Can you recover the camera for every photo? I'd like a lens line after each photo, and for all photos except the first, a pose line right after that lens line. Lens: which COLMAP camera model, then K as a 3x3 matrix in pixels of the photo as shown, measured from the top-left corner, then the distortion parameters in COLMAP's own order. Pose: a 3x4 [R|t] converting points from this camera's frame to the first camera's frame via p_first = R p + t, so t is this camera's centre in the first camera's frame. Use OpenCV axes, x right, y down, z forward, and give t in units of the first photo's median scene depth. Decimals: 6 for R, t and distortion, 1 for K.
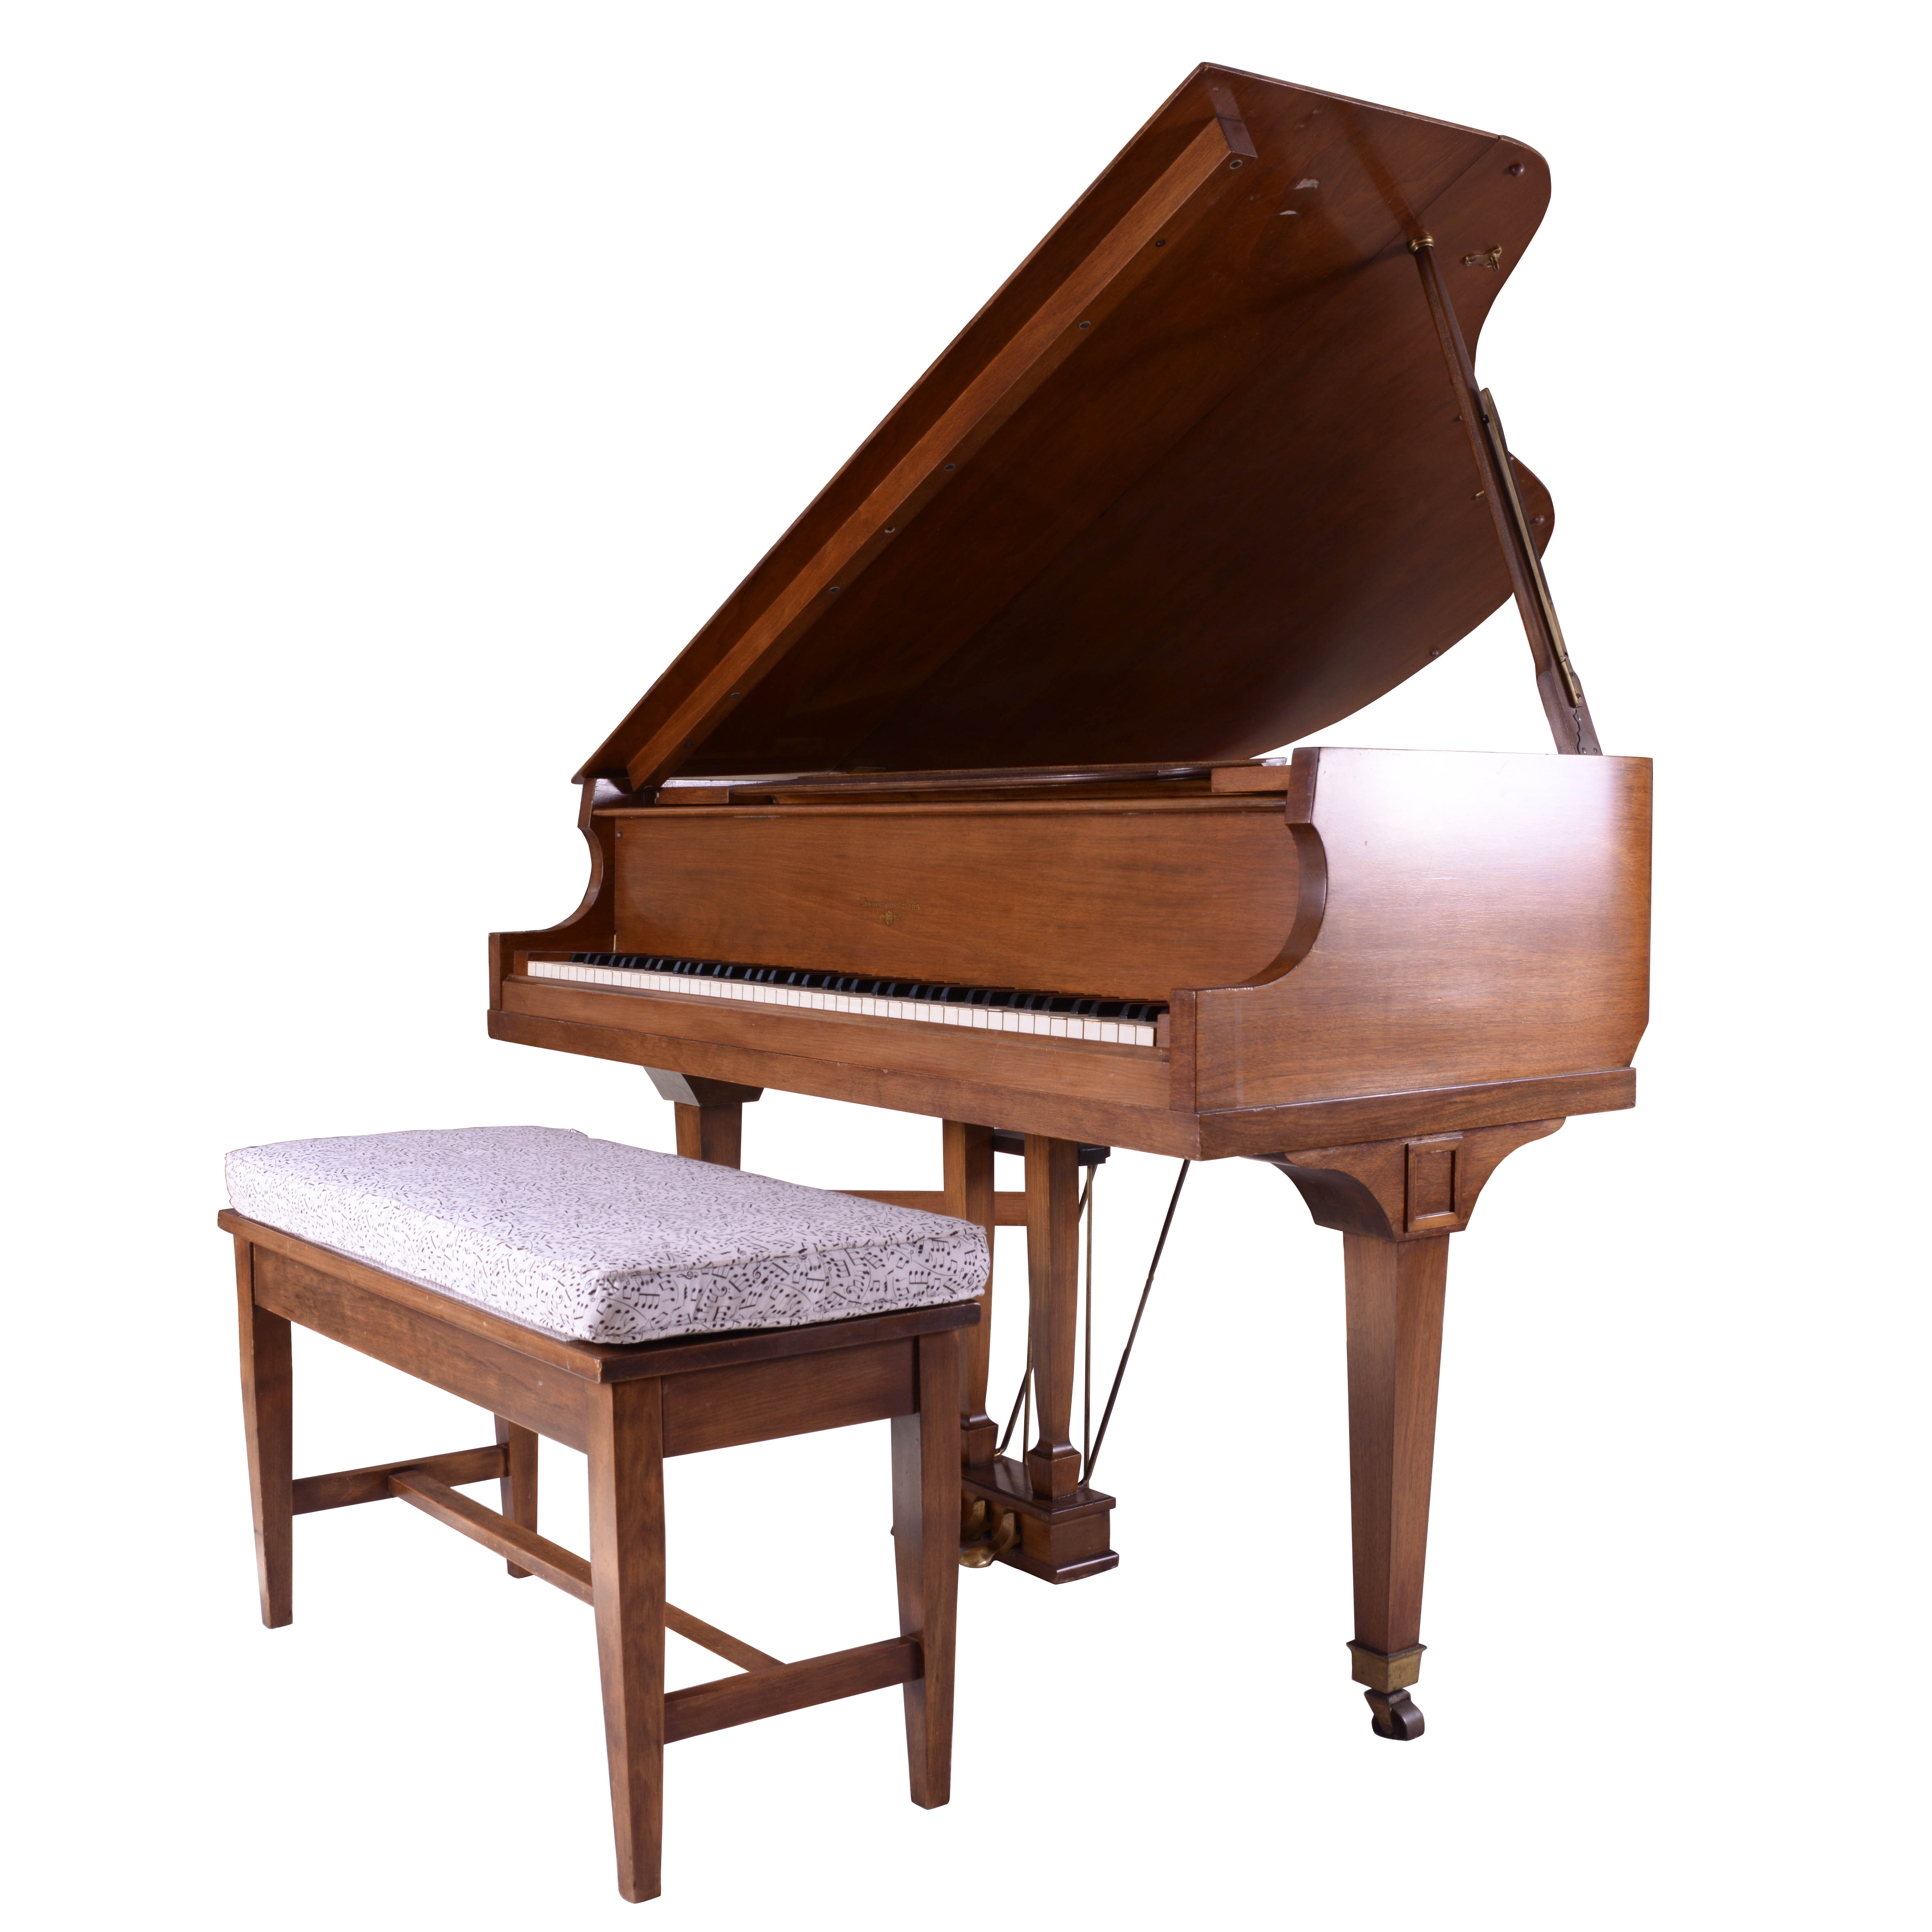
lens RADIAL K [[2259.6, 0, 943.6], [0, 2259.6, 971.2], [0, 0, 1]] dist [-0.075868, 0.000000]
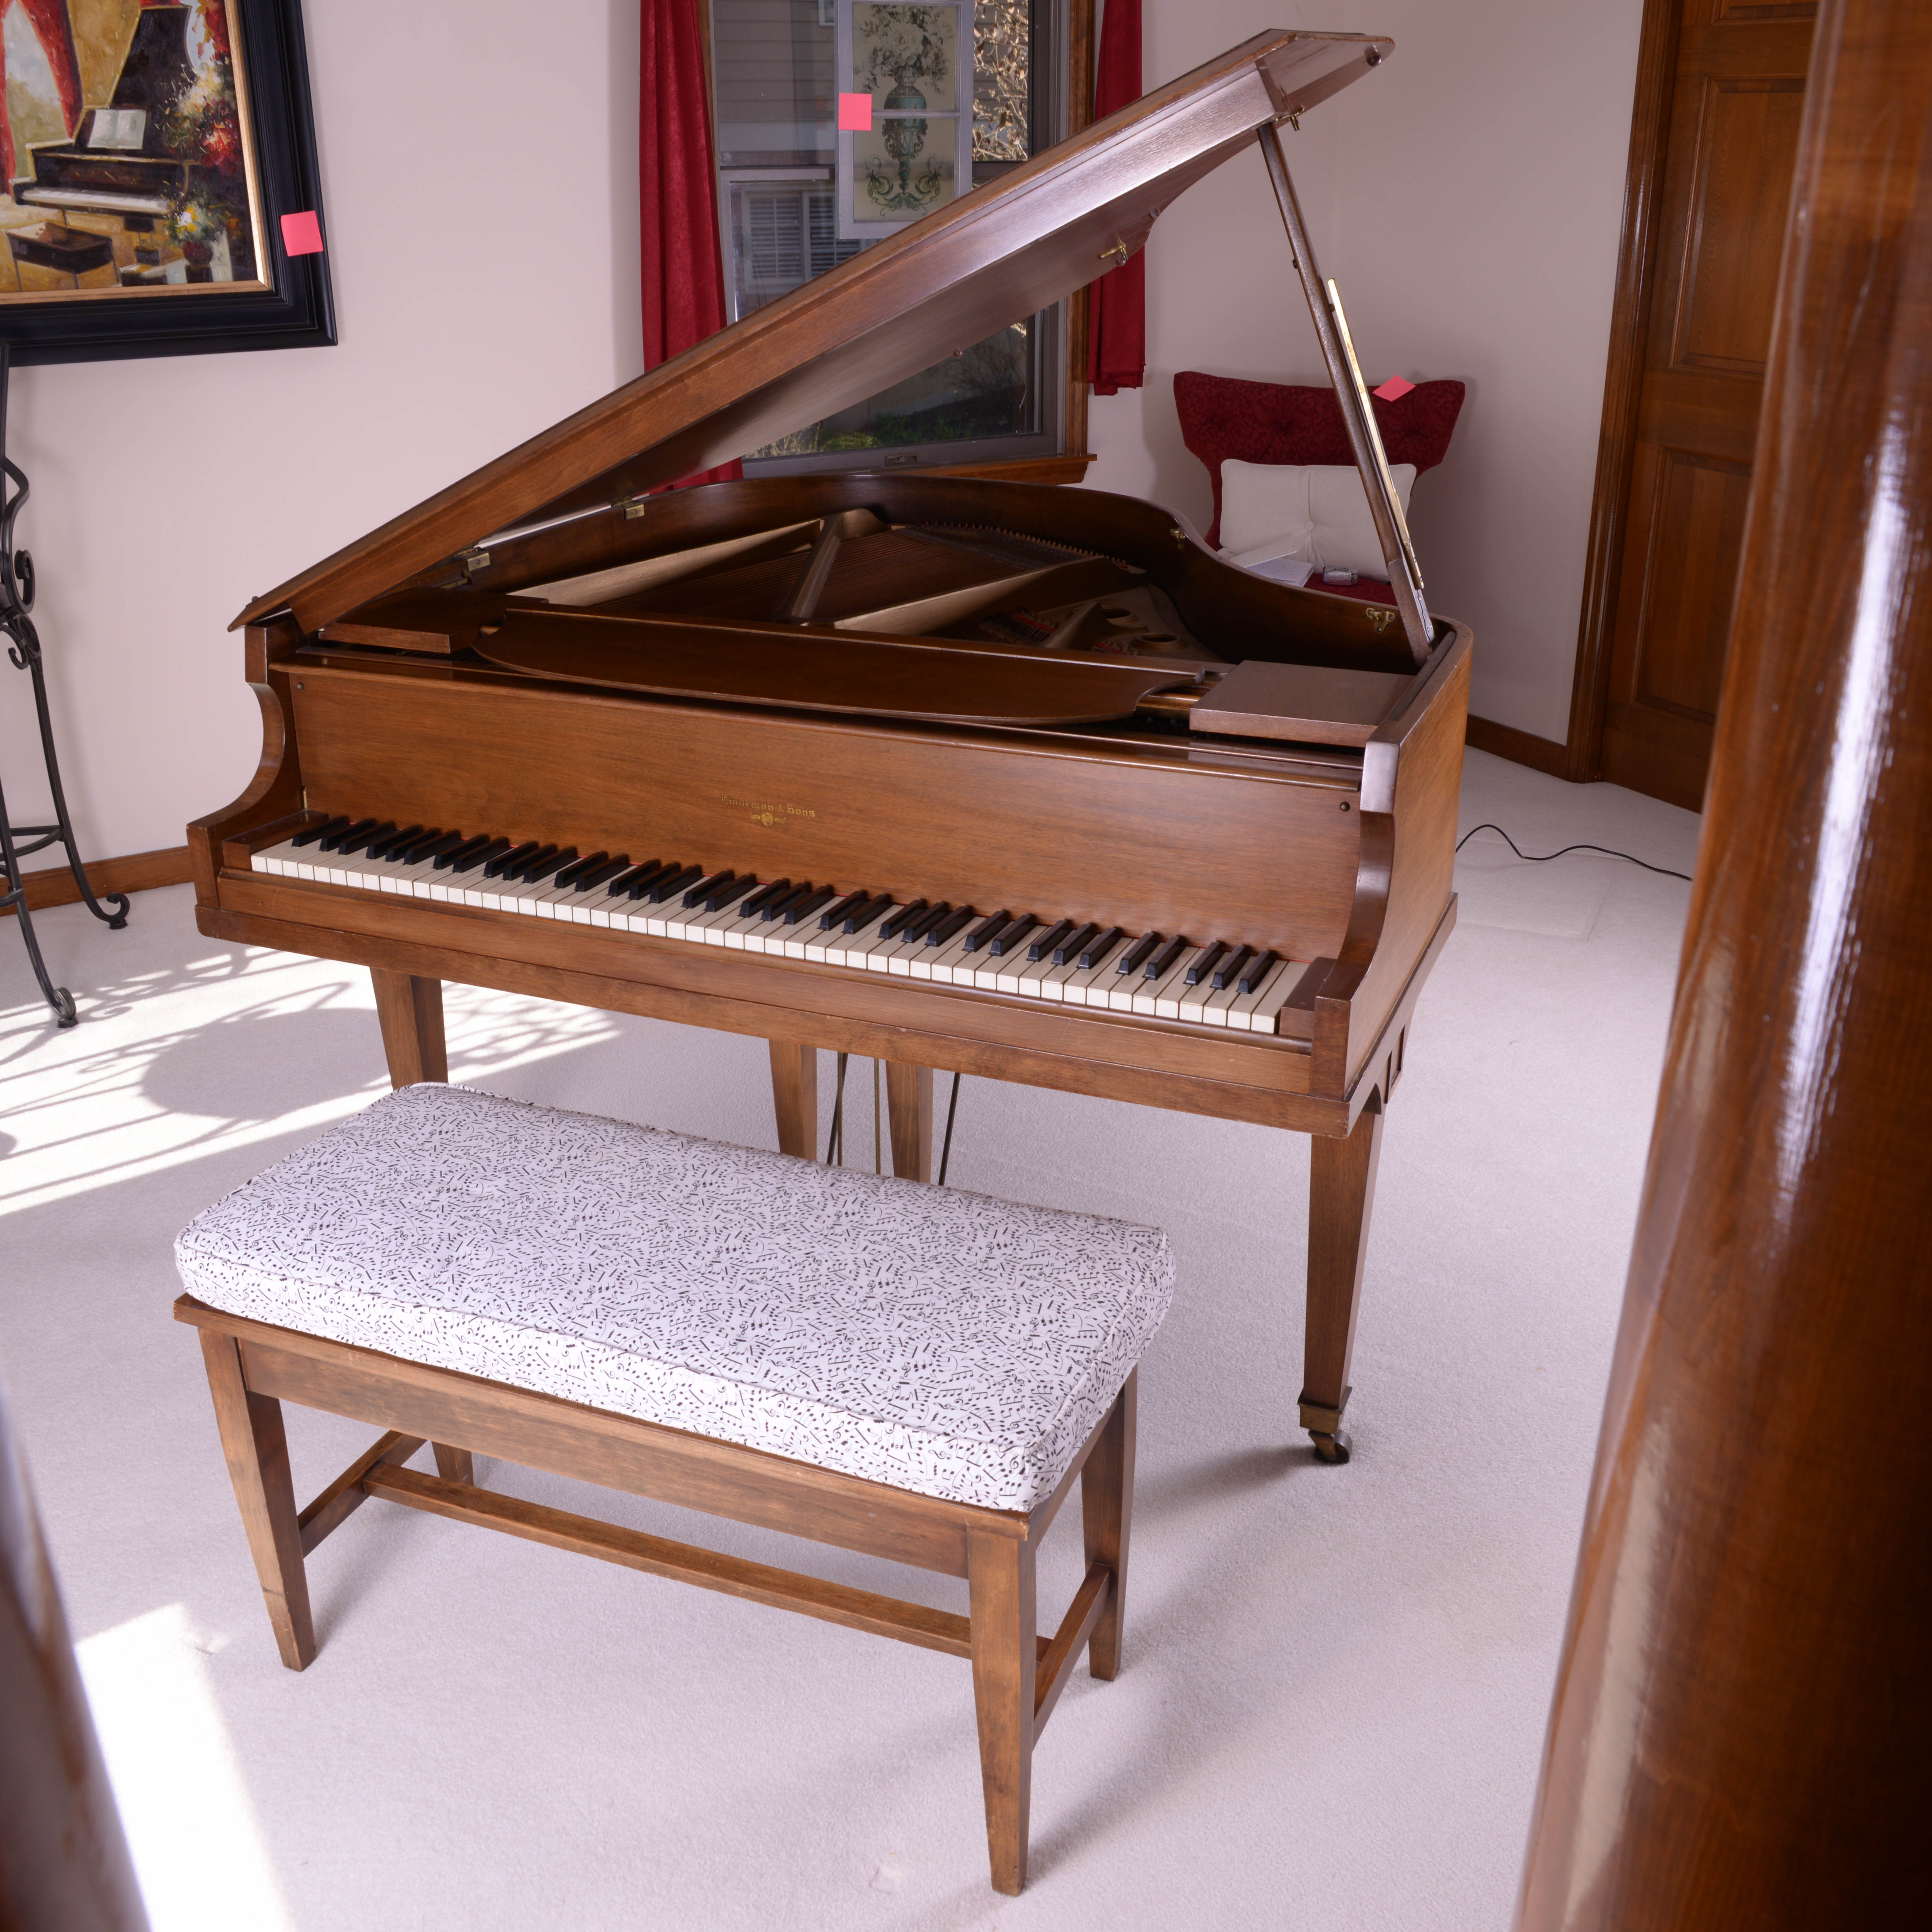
lens RADIAL K [[2030.7, 0, 962.2], [0, 2030.7, 963.0], [0, 0, 1]] dist [-0.058903, 0.000000]
pose [[0.860900, -0.206016, 0.465197, -0.453692], [0.043467, 0.940789, 0.336195, -0.312262], [-0.506914, -0.269210, 0.818880, 0.260834]]
